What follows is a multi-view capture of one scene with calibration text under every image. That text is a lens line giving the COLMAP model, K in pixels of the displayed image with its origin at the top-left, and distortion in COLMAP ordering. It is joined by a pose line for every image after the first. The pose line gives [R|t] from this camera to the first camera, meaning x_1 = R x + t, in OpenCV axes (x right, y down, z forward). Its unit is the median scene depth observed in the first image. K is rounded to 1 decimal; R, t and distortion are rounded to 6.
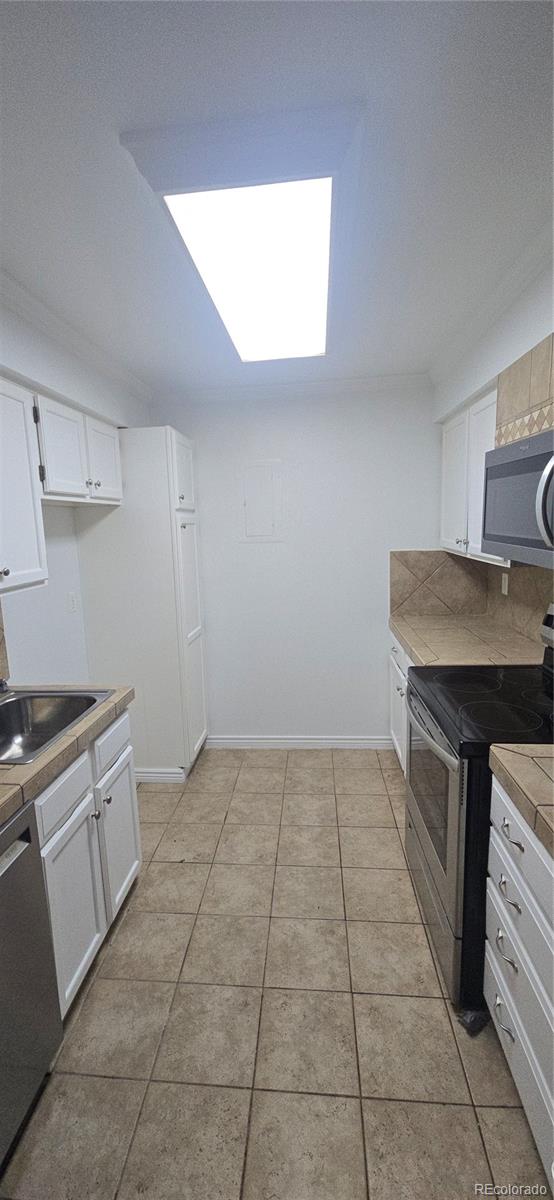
lens RADIAL K [[484.1, 0, 268.0], [0, 484.1, 595.0], [0, 0, 1]] dist [0.000550, -0.002635]
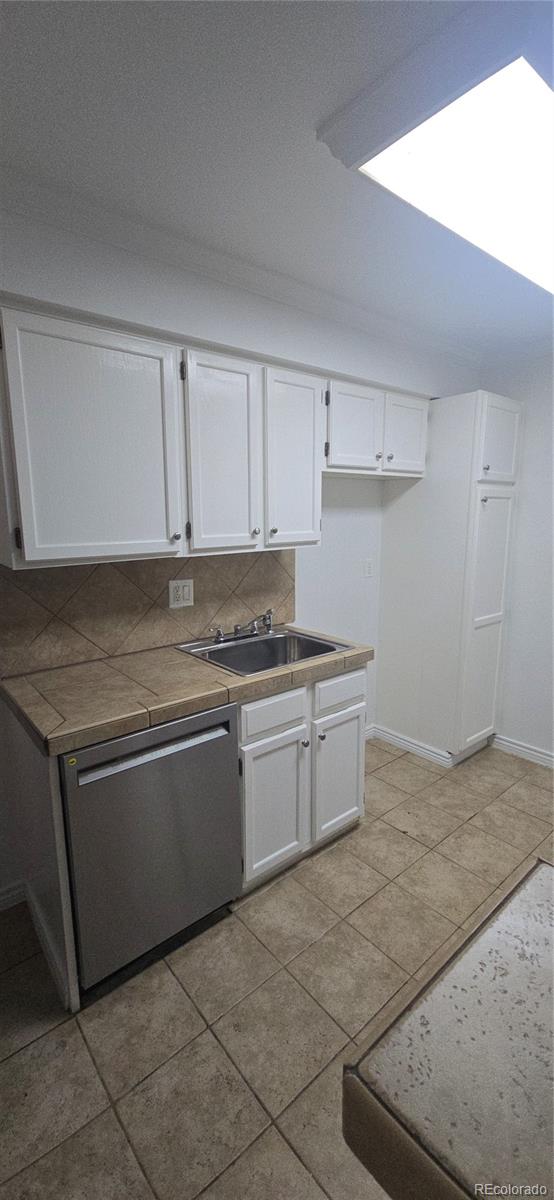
lens RADIAL K [[484.1, 0, 264.9], [0, 484.1, 596.4], [0, 0, 1]] dist [0.000550, -0.002635]
pose [[0.703375, 0.148260, -0.695186, 0.284598], [-0.119071, 0.988762, 0.090396, 0.008913], [0.700775, 0.019194, 0.713124, 0.078227]]
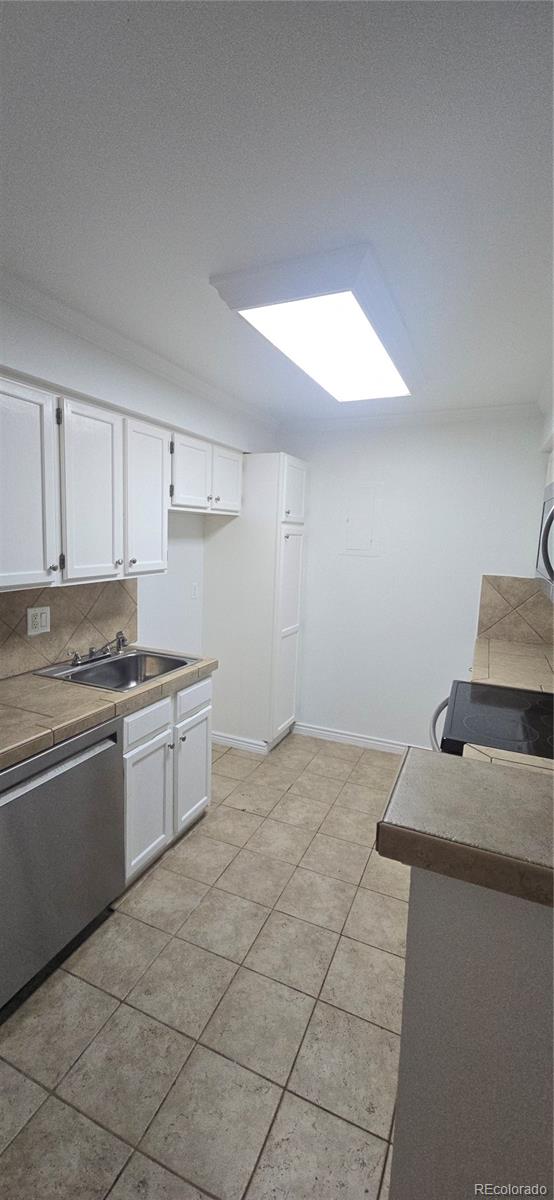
lens RADIAL K [[484.1, 0, 268.3], [0, 484.1, 595.4], [0, 0, 1]] dist [0.000550, -0.002635]
pose [[0.944584, 0.107269, -0.310249, 0.233685], [-0.112454, 0.993656, 0.001178, 0.005095], [0.308407, 0.033776, 0.950655, -0.183039]]
